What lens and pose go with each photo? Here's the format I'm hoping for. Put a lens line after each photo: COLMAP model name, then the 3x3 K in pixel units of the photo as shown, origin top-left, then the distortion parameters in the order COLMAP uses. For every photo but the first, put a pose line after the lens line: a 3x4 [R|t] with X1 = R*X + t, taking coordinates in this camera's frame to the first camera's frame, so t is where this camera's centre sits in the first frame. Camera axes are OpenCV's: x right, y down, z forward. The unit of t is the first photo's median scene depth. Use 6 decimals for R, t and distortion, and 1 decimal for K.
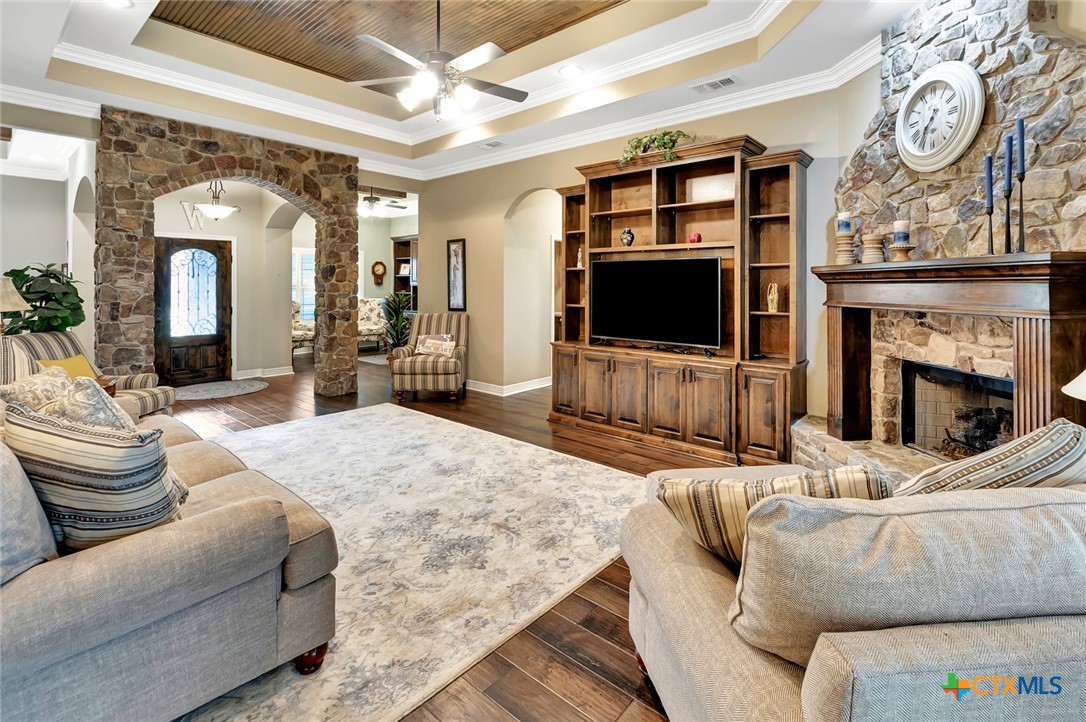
lens RADIAL K [[496.3, 0, 545.0], [0, 496.3, 283.4], [0, 0, 1]] dist [0.002153, -0.001138]
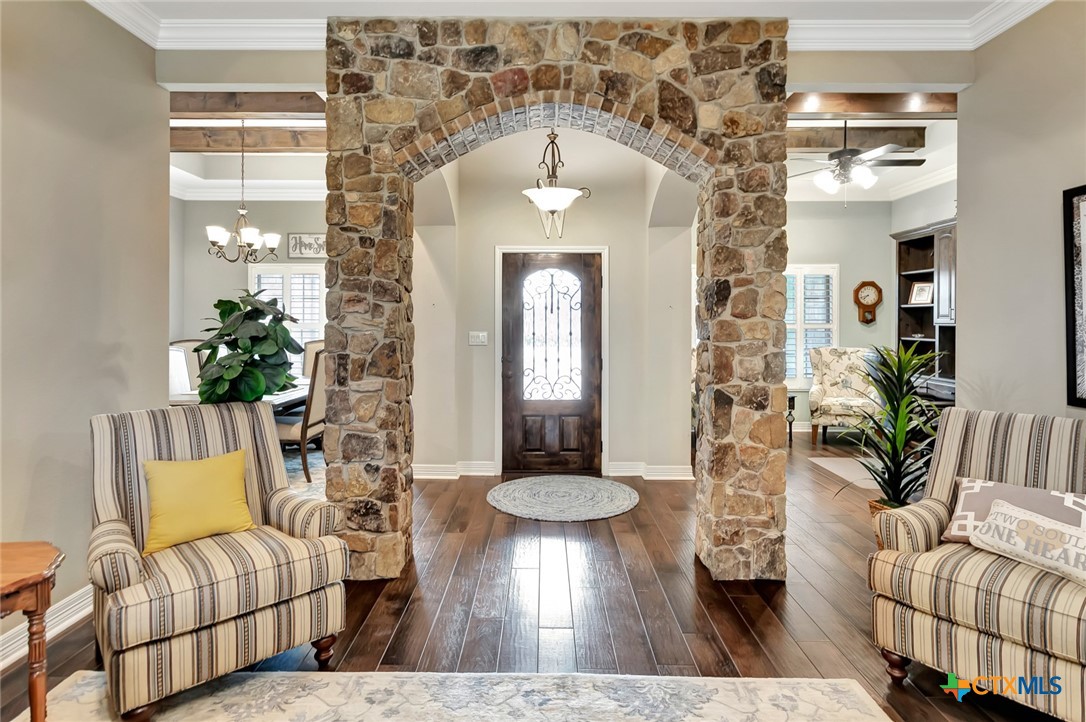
lens RADIAL K [[582.2, 0, 544.3], [0, 582.2, 317.6], [0, 0, 1]] dist [0.010958, -0.000527]
pose [[0.656999, -0.002809, -0.753886, -0.159110], [-0.000272, 0.999992, -0.003963, -0.001353], [0.753892, 0.002809, 0.656993, 0.593090]]
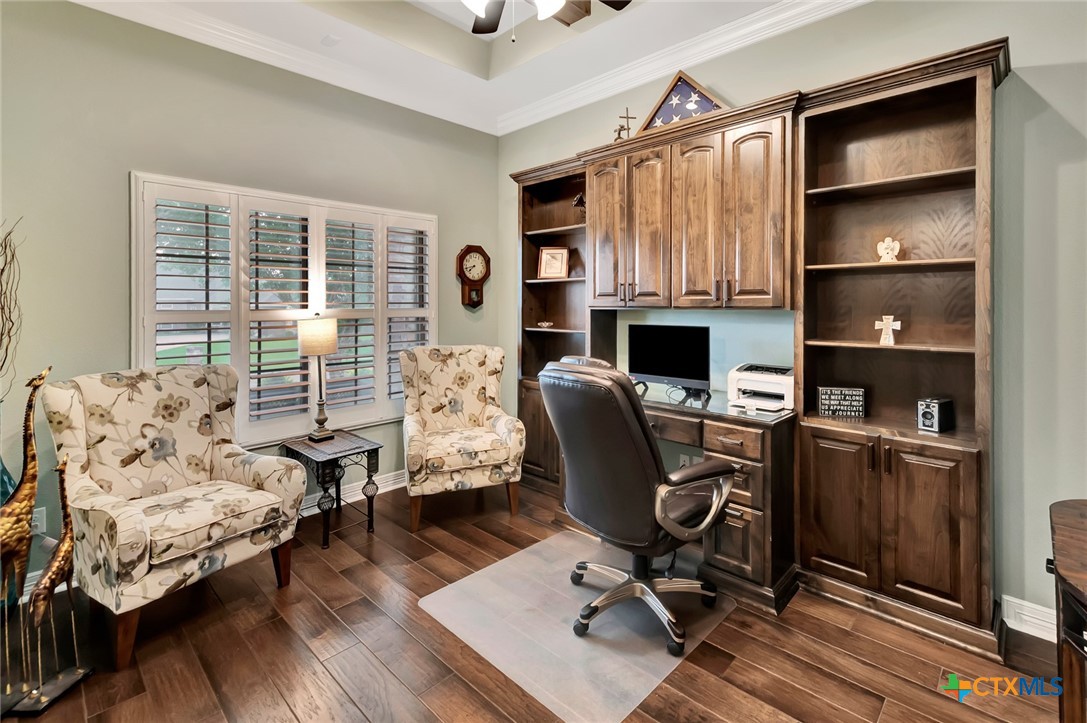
lens RADIAL K [[496.7, 0, 557.2], [0, 496.7, 306.8], [0, 0, 1]] dist [0.002153, -0.001138]
pose [[0.999509, -0.003333, -0.031145, -0.513833], [0.003562, 0.999967, 0.007297, 0.000443], [0.031119, -0.007404, 0.999488, 1.236922]]
